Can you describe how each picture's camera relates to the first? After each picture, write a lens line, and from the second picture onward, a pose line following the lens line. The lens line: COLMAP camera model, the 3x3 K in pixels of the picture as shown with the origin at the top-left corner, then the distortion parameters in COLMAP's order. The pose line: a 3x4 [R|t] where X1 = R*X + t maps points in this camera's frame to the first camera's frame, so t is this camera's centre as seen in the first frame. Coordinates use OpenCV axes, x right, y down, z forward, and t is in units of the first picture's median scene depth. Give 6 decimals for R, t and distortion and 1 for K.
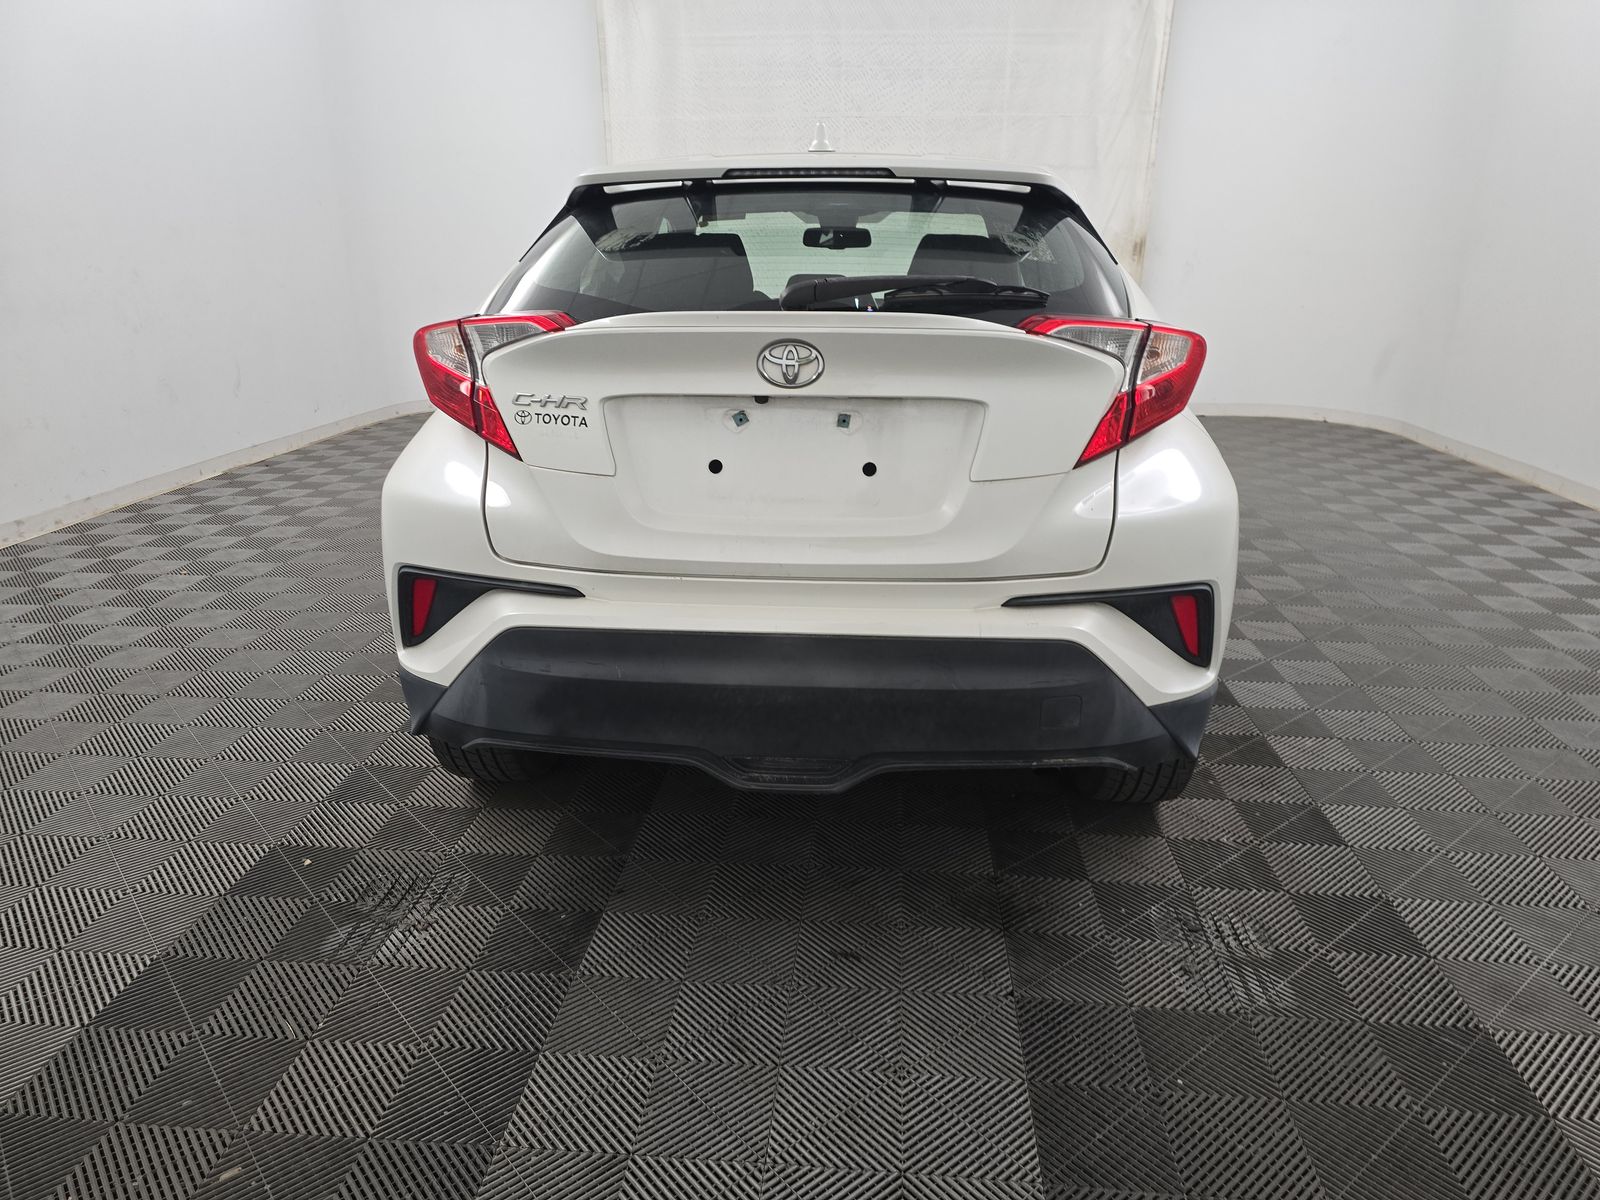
lens RADIAL K [[1073.1, 0, 795.2], [0, 1073.1, 604.5], [0, 0, 1]] dist [0.006217, 0.015935]
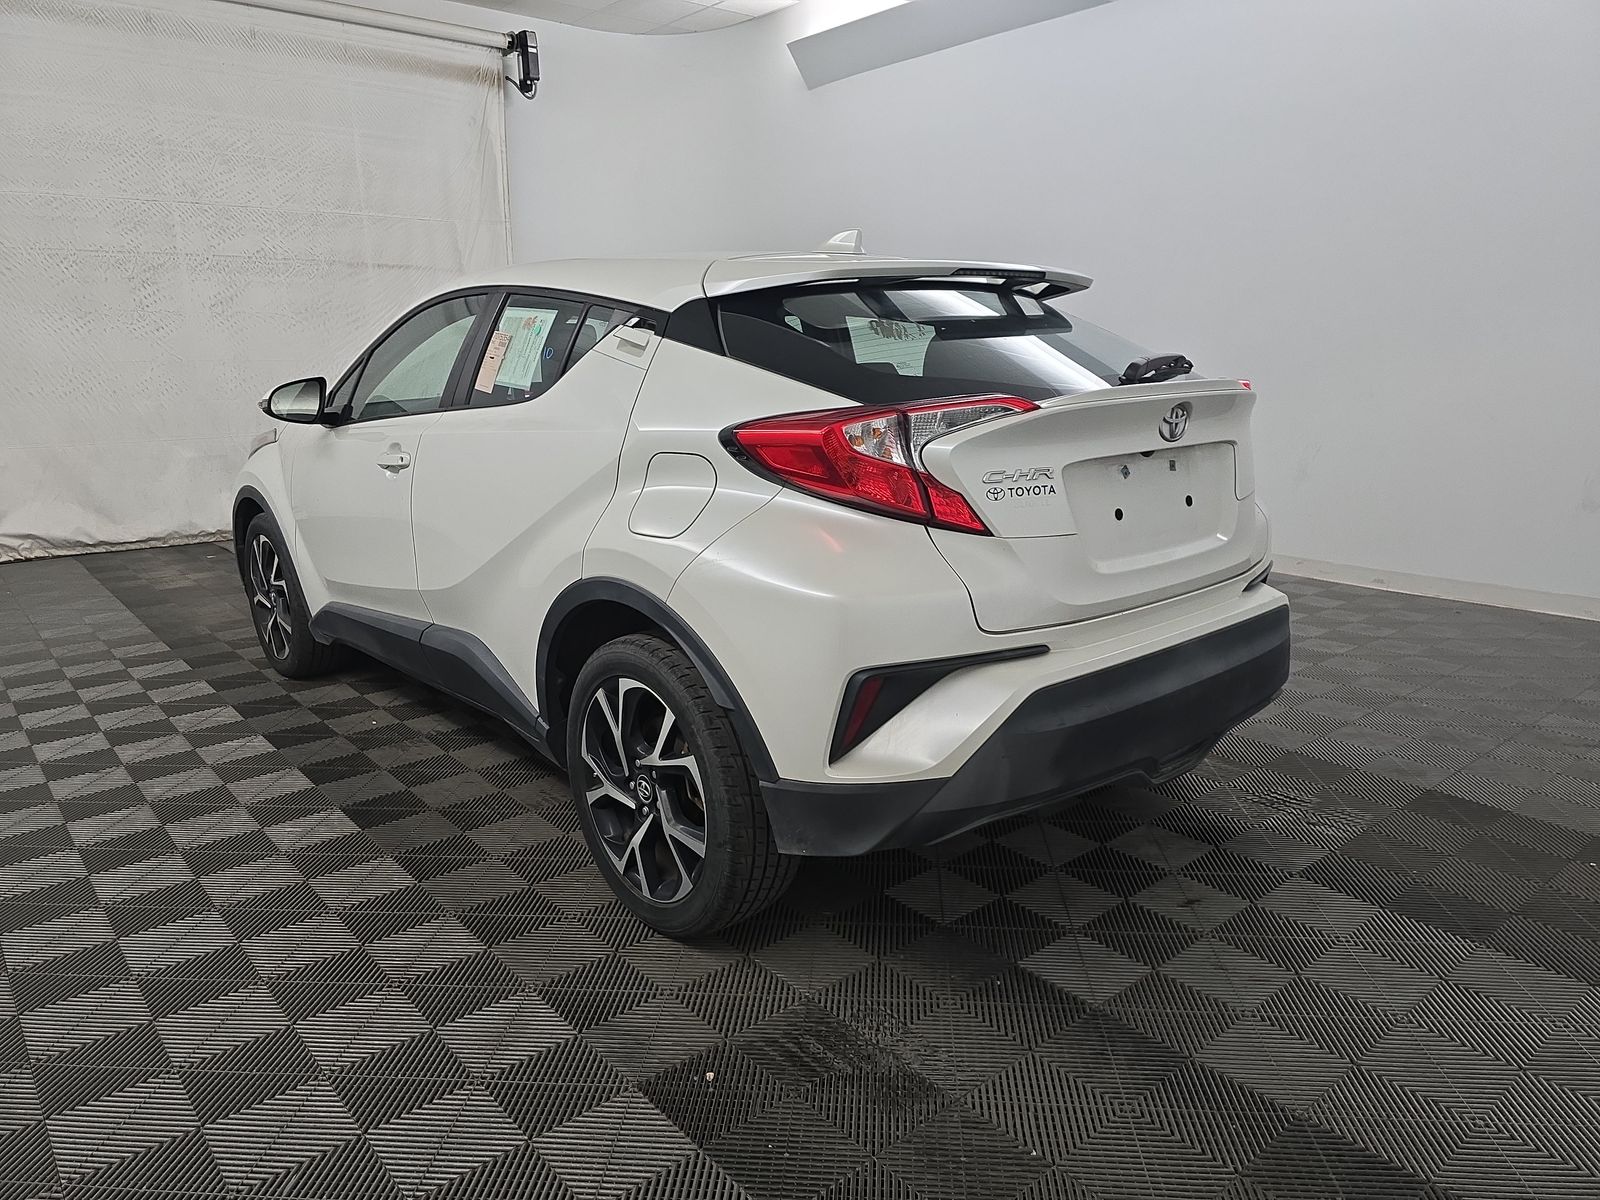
lens RADIAL K [[1073.1, 0, 804.9], [0, 1073.1, 599.5], [0, 0, 1]] dist [0.006217, 0.015935]
pose [[0.718140, -0.177195, 0.672961, -0.701489], [0.237477, 0.971390, 0.002354, -0.076552], [-0.654125, 0.158123, 0.739674, 0.230679]]
